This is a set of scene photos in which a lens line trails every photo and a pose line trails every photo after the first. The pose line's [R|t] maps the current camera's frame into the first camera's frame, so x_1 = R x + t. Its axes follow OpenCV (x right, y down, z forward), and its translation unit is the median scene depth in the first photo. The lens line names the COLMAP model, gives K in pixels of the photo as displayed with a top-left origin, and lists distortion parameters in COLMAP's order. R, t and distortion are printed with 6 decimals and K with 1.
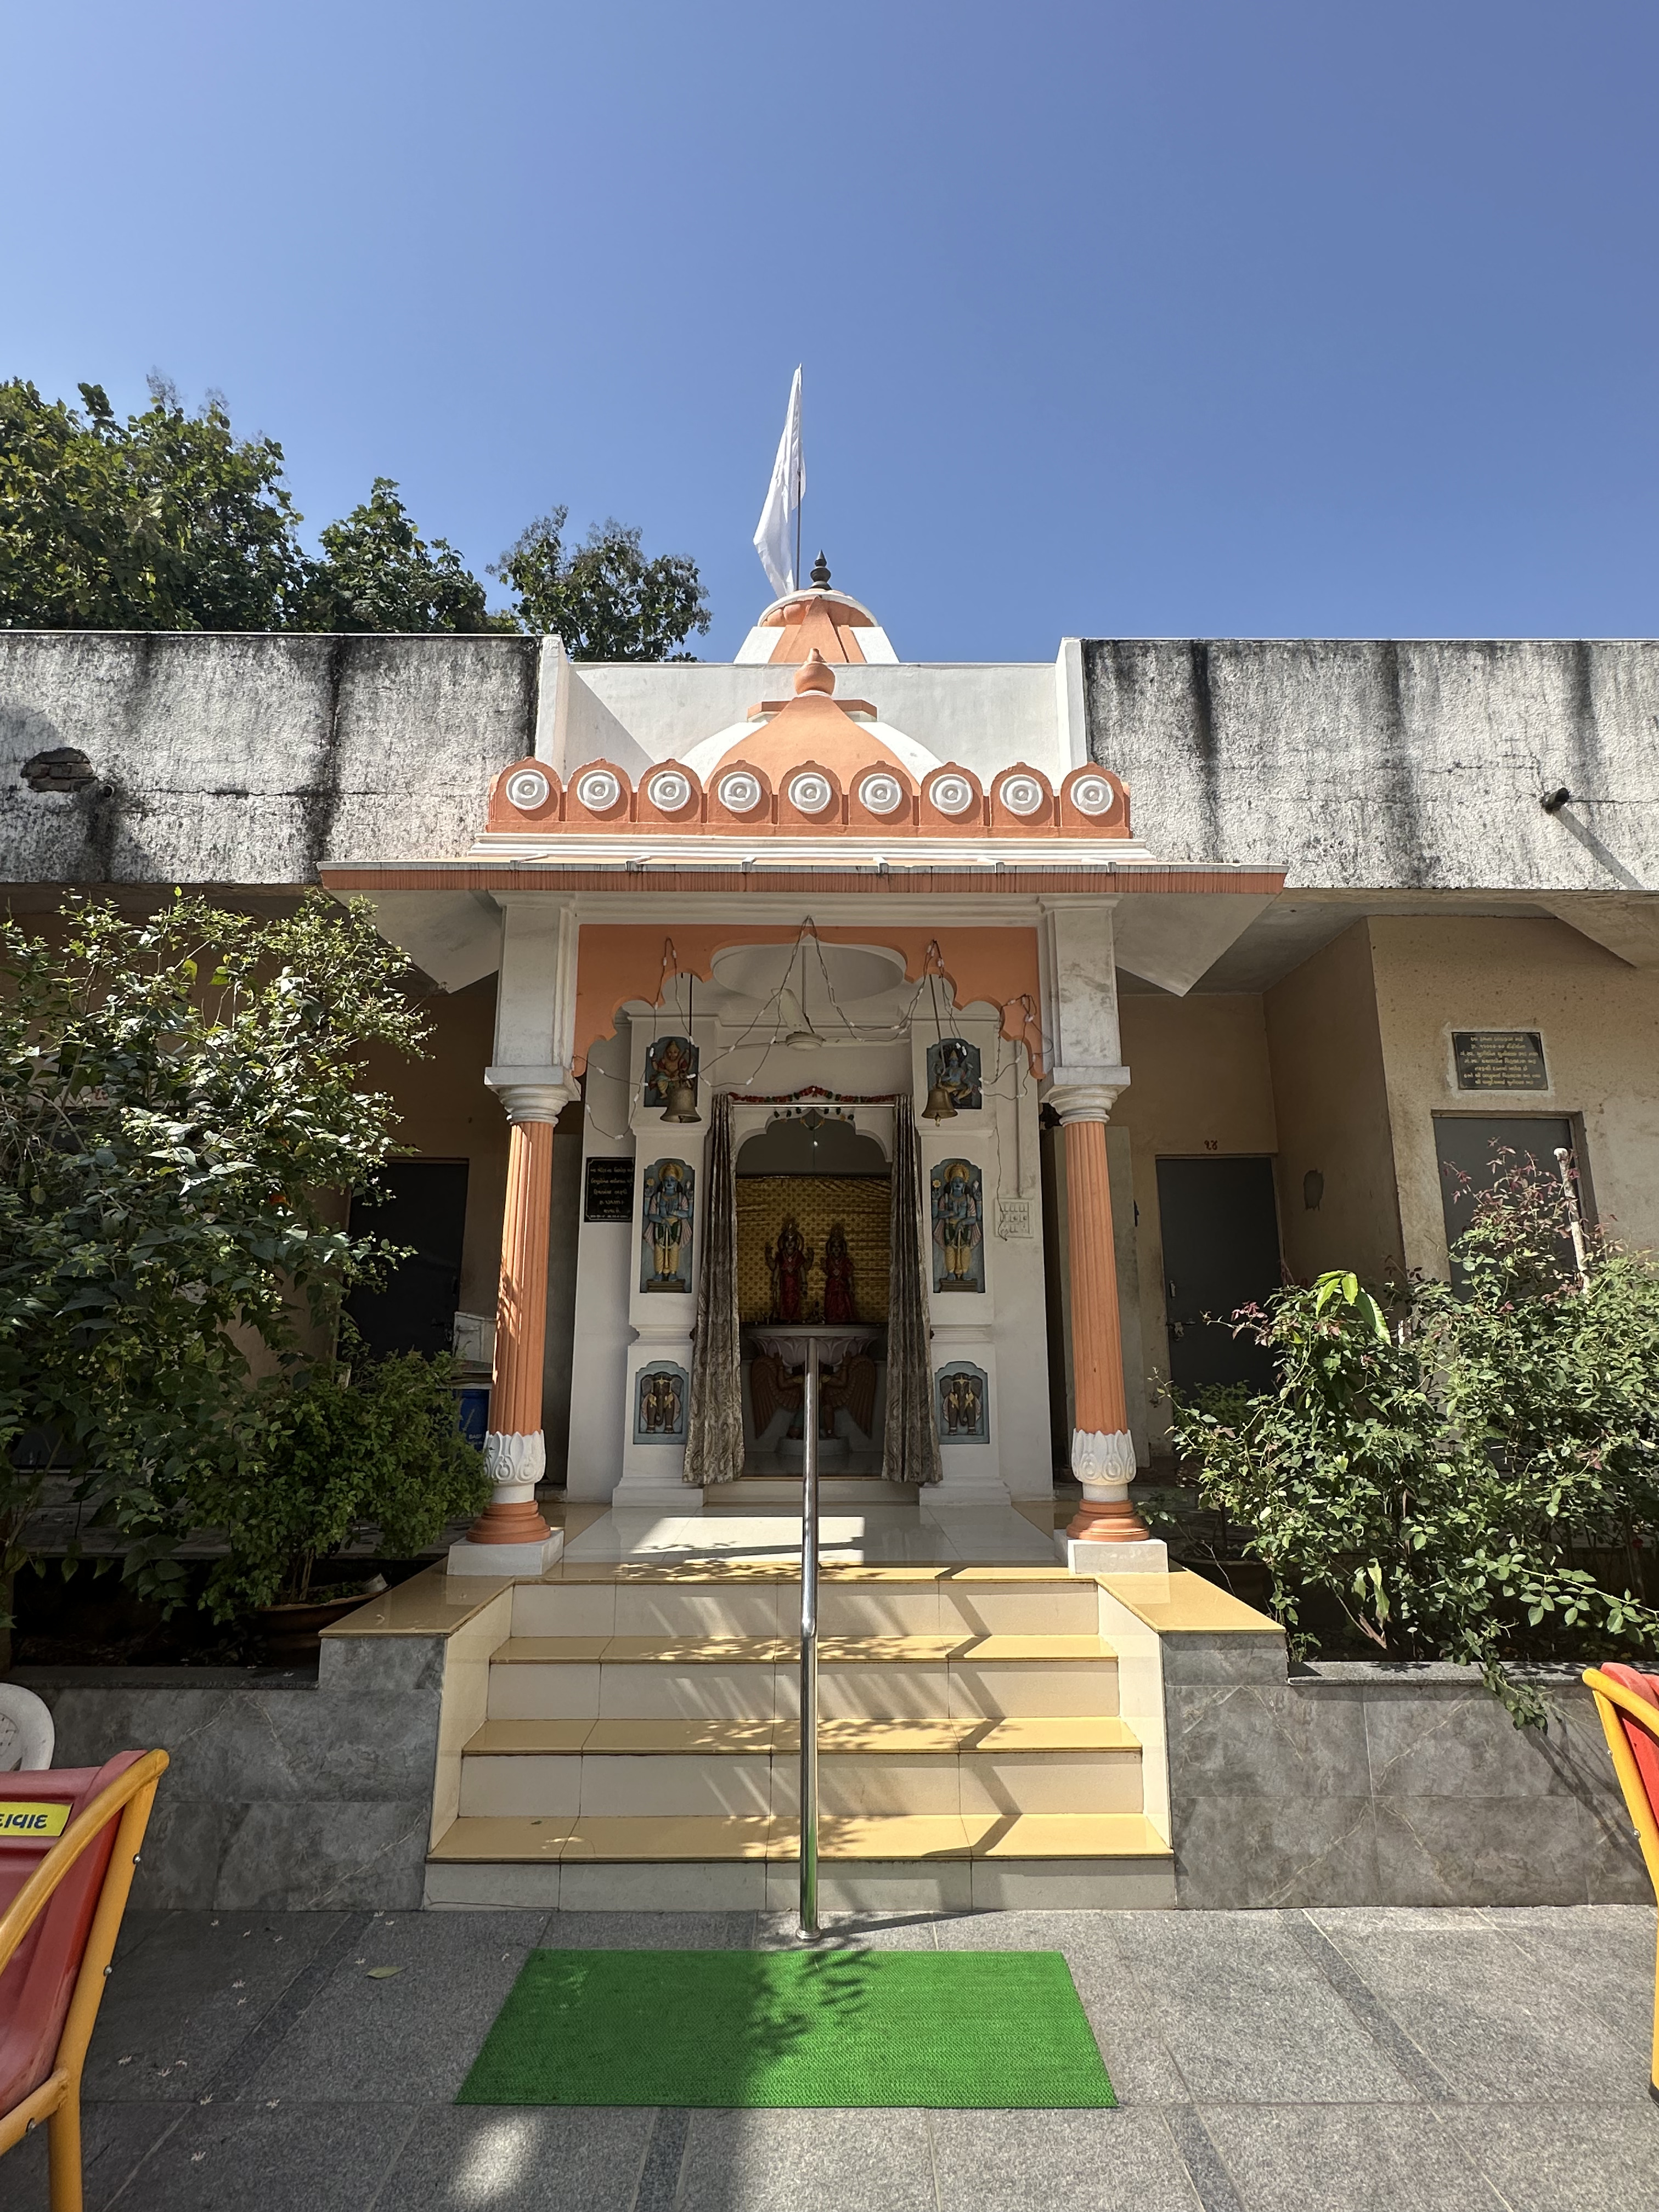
lens RADIAL K [[1092.7, 0, 837.7], [0, 1092.7, 1097.3], [0, 0, 1]] dist [-0.009150, 0.009433]
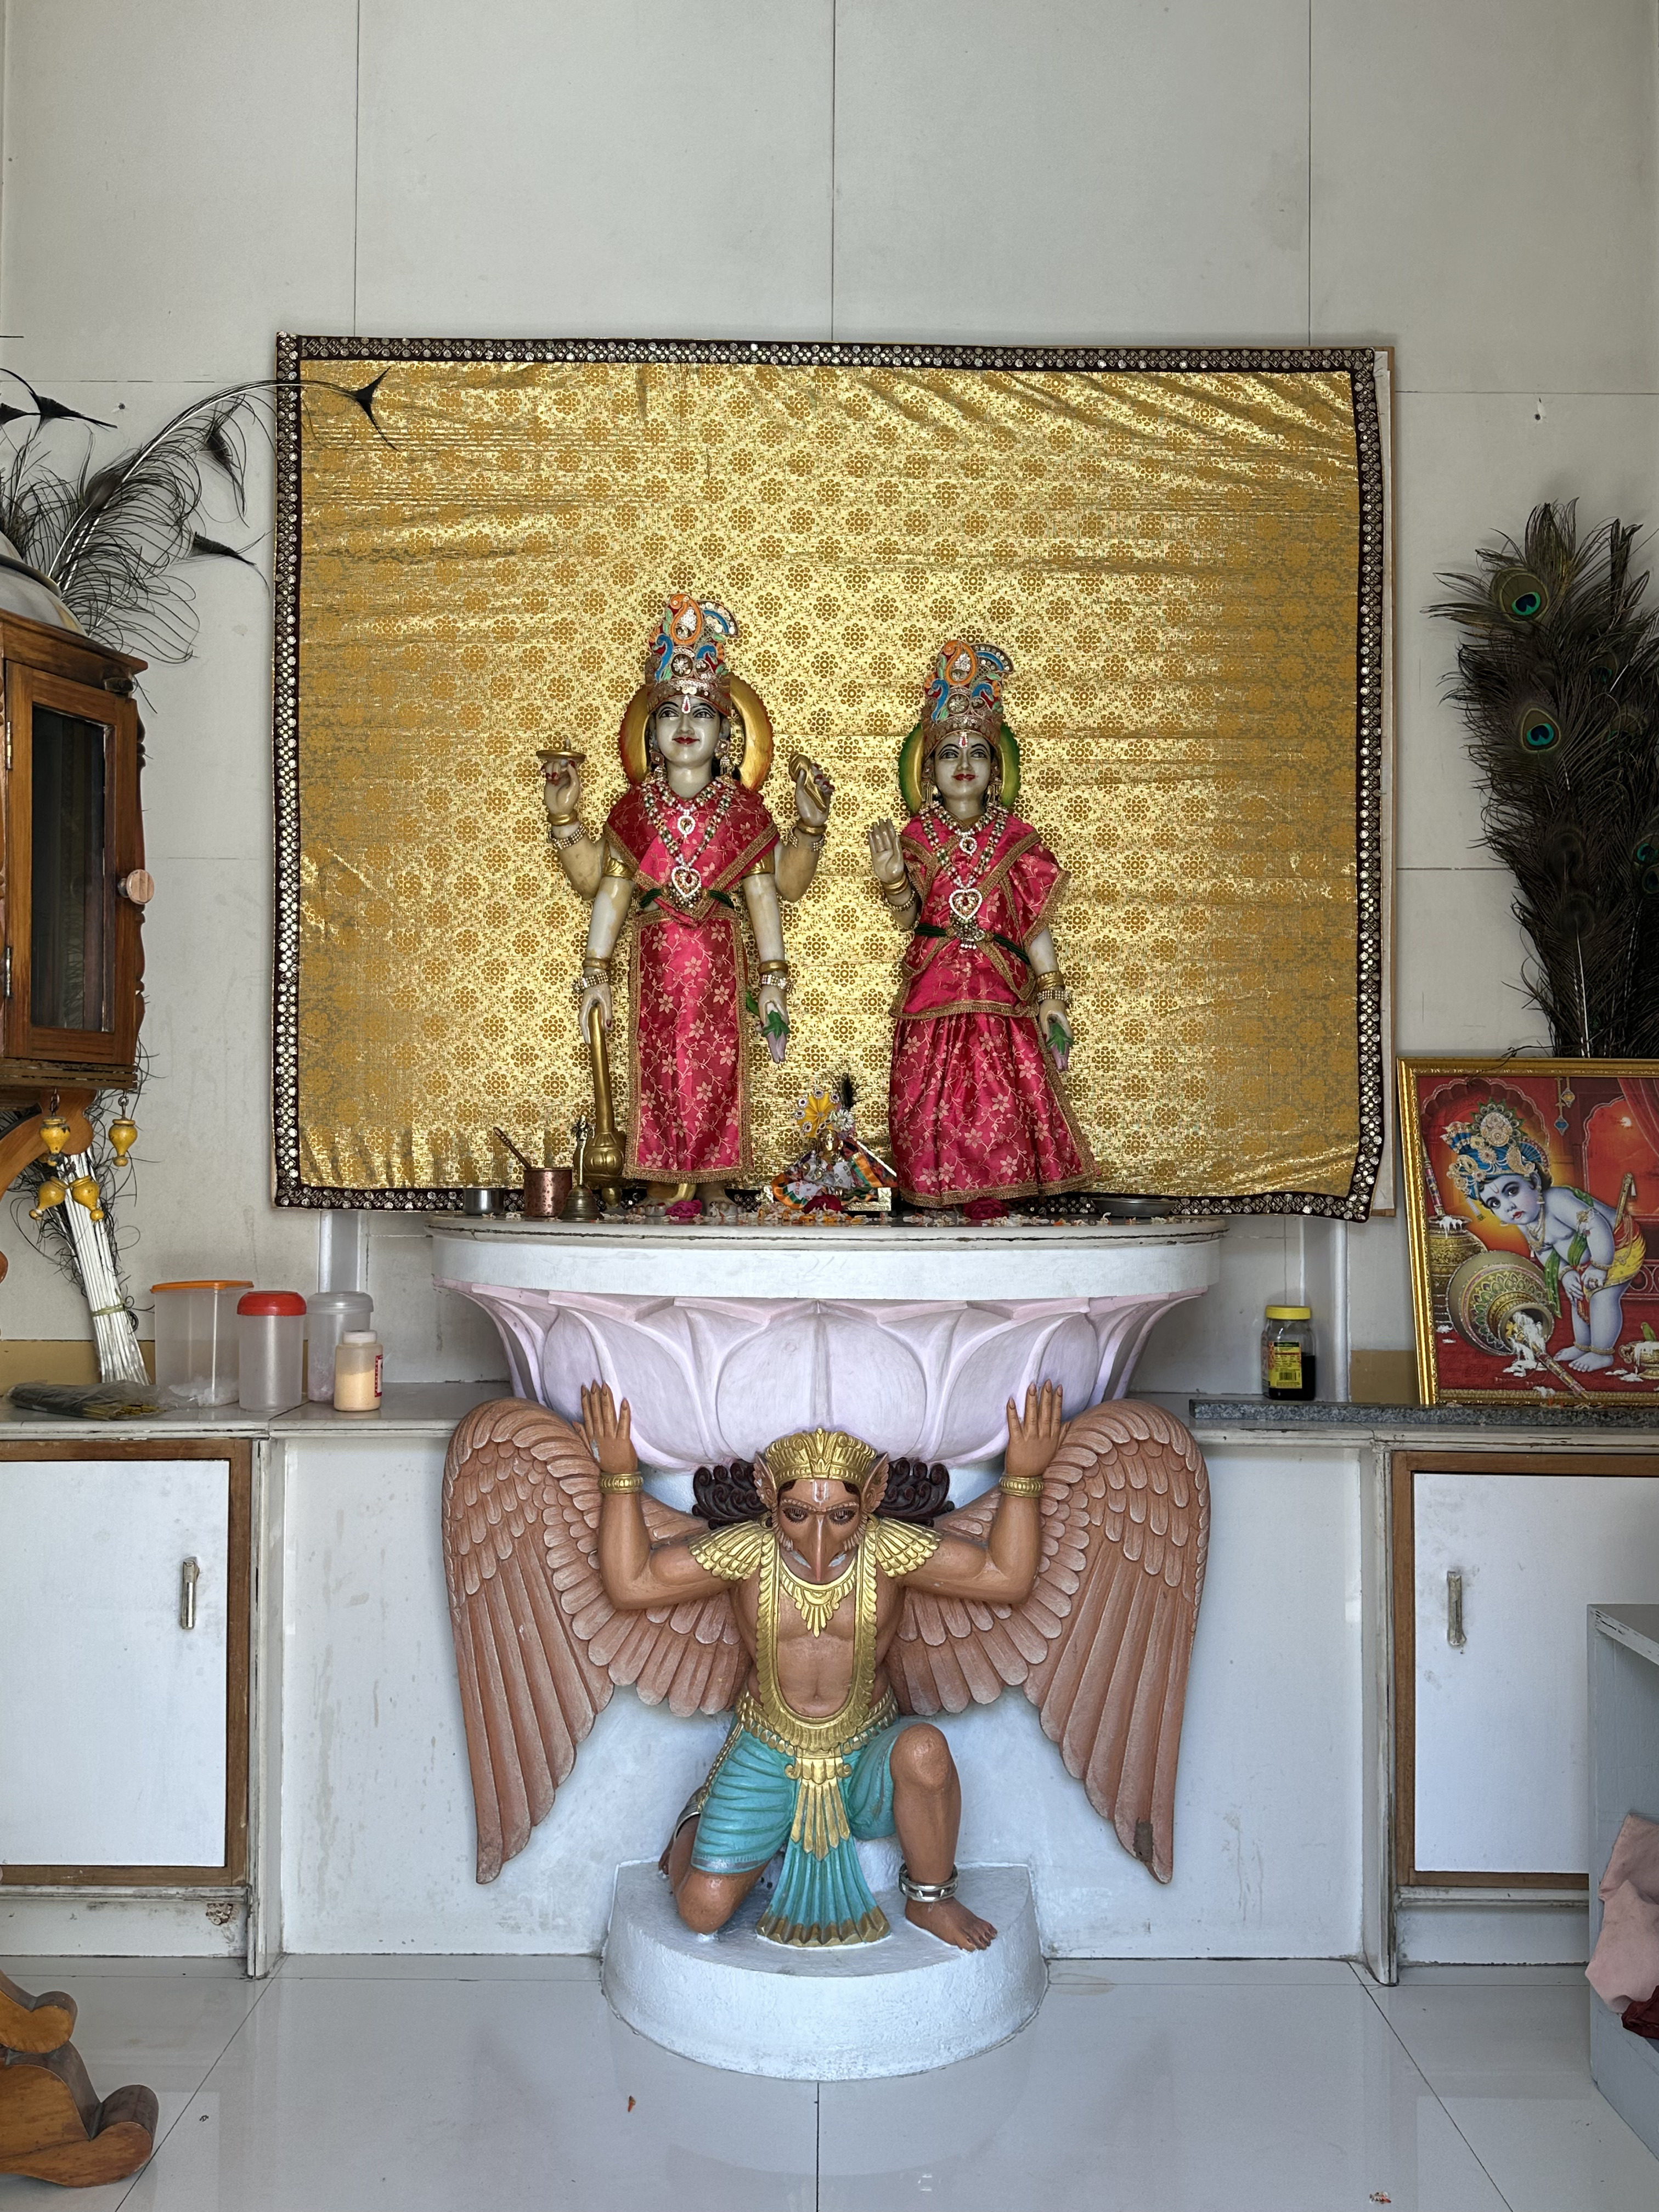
lens RADIAL K [[1805.5, 0, 831.0], [0, 1805.5, 1115.9], [0, 0, 1]] dist [0.011053, 0.001417]
pose [[0.999843, 0.004756, -0.017080, -0.027787], [-0.001499, 0.982576, 0.185858, 0.232662], [0.017666, -0.185803, 0.982428, 1.194531]]
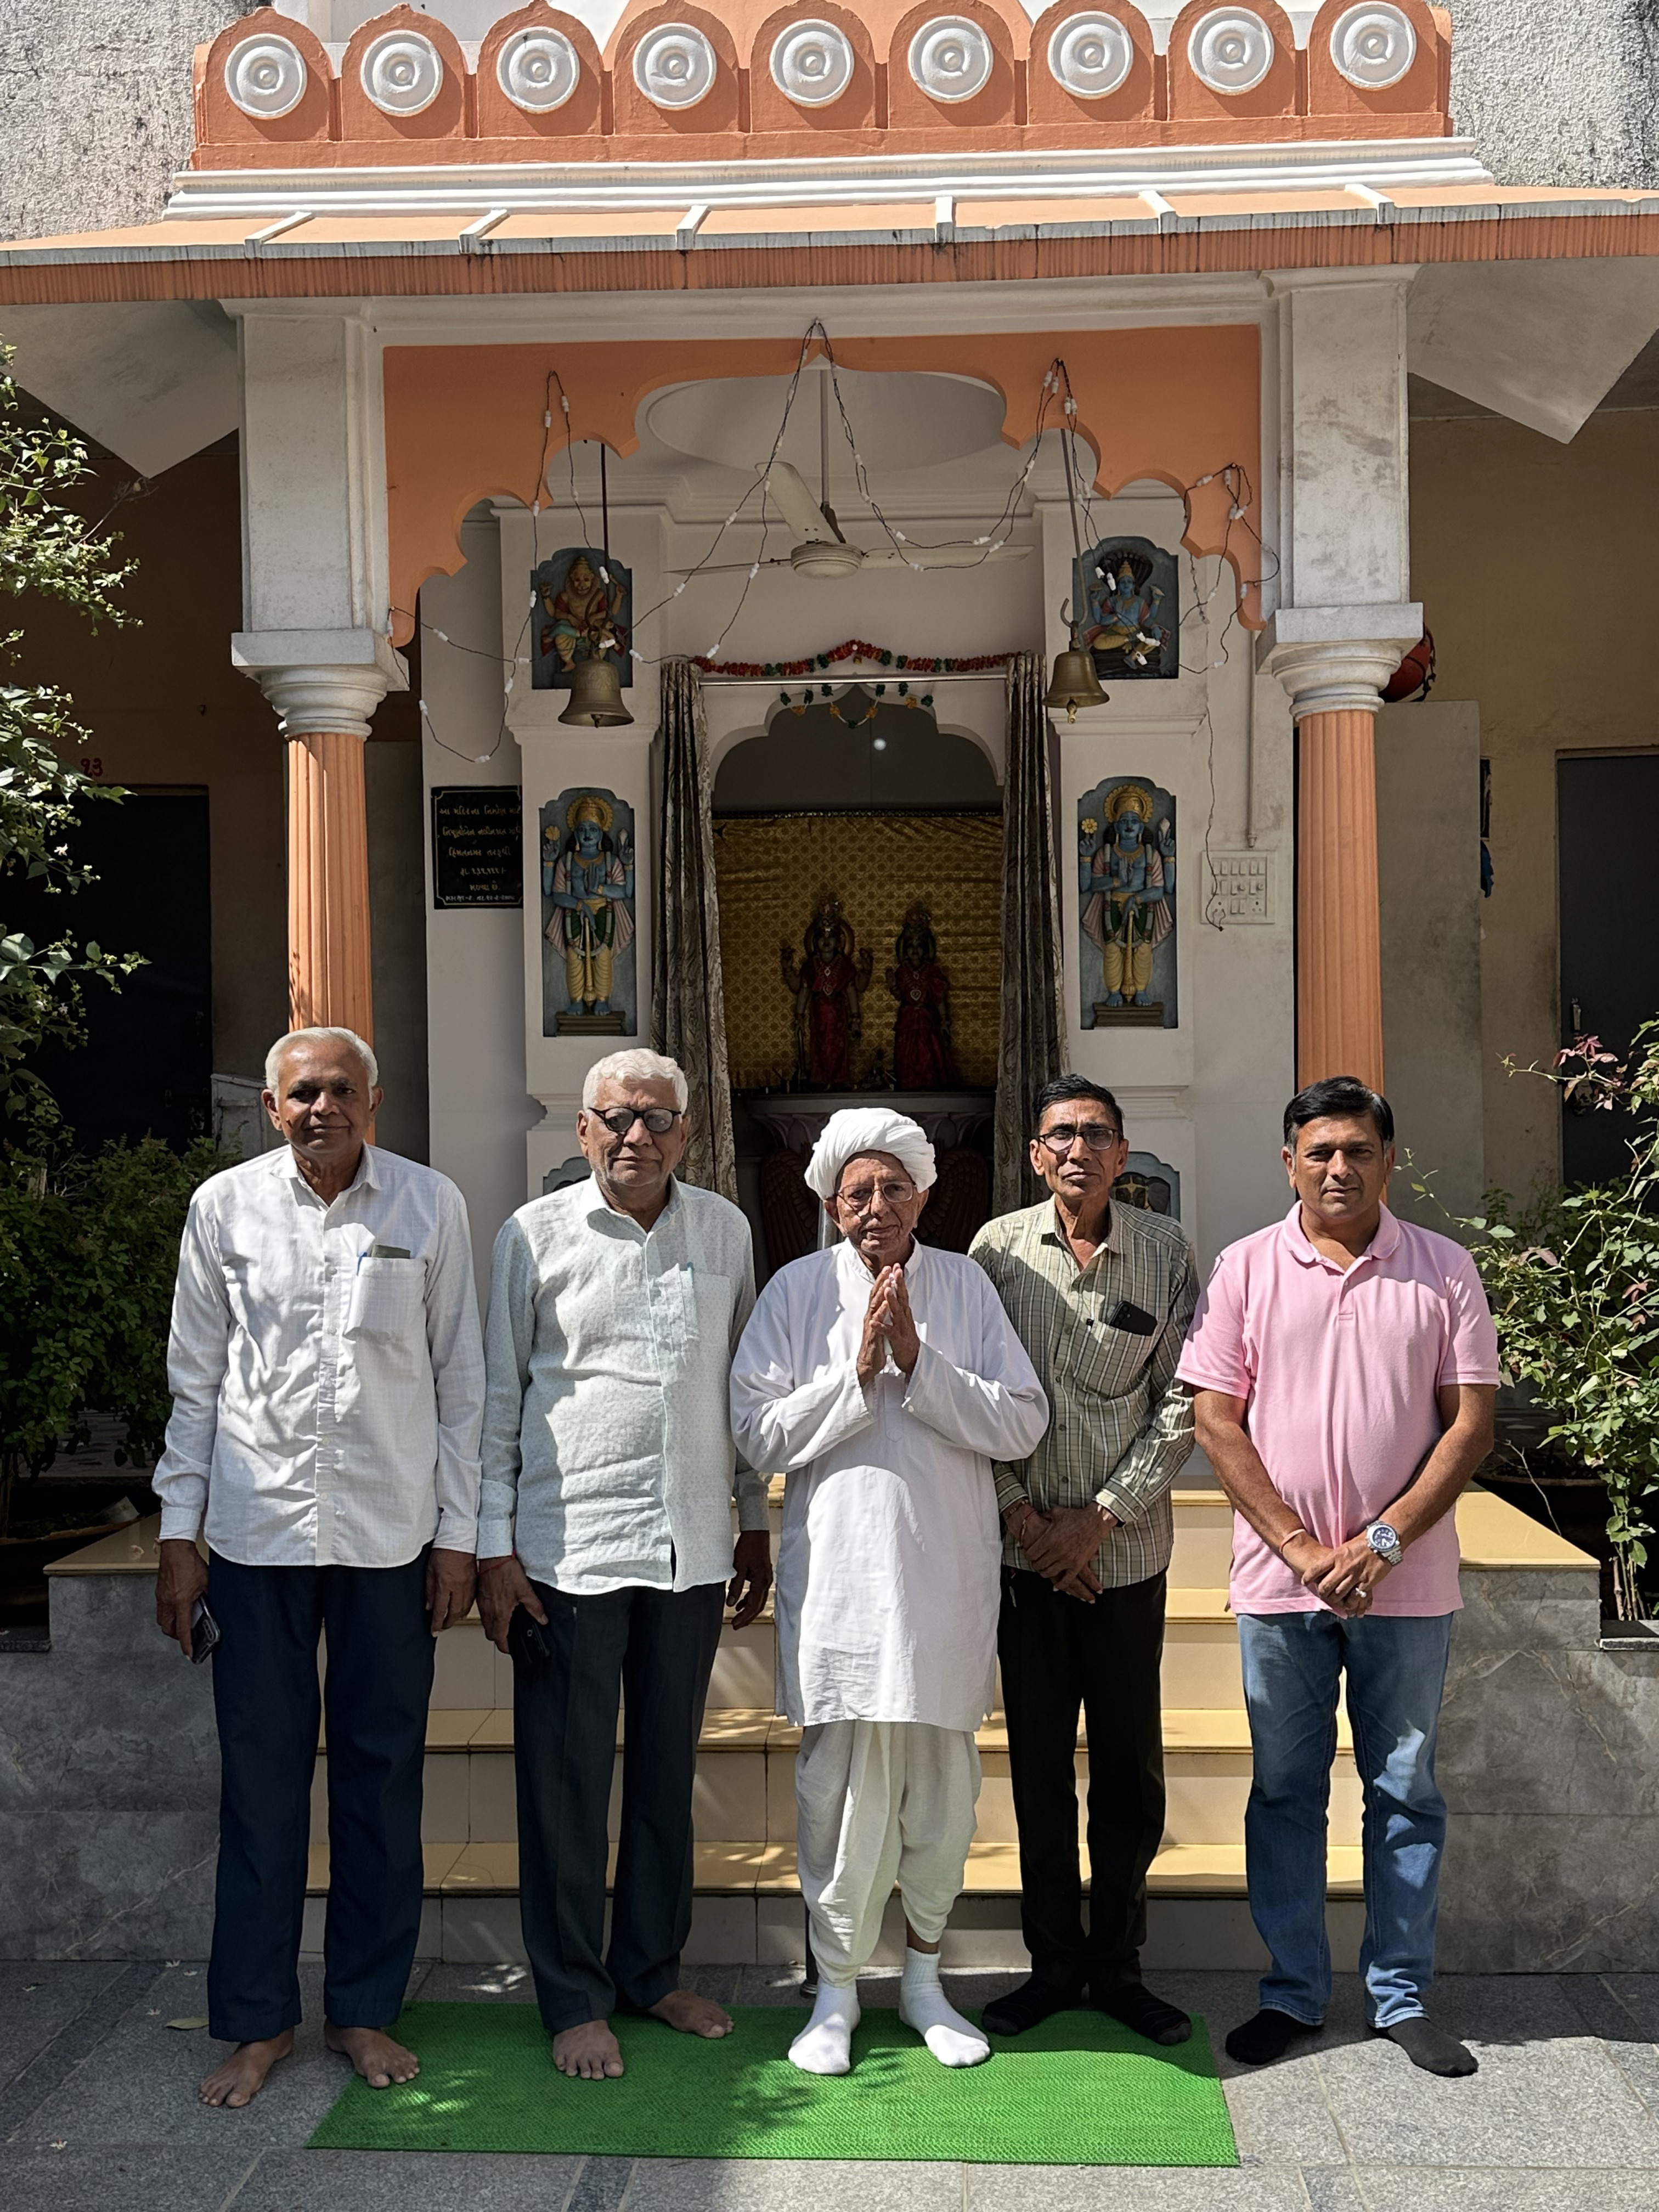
lens RADIAL K [[2314.8, 0, 835.5], [0, 2314.8, 1108.1], [0, 0, 1]] dist [0.051328, 0.000000]
pose [[0.997900, -0.011693, -0.063713, 0.050284], [0.024543, 0.978491, 0.204823, -0.025765], [0.059948, -0.205957, 0.976723, -0.168284]]
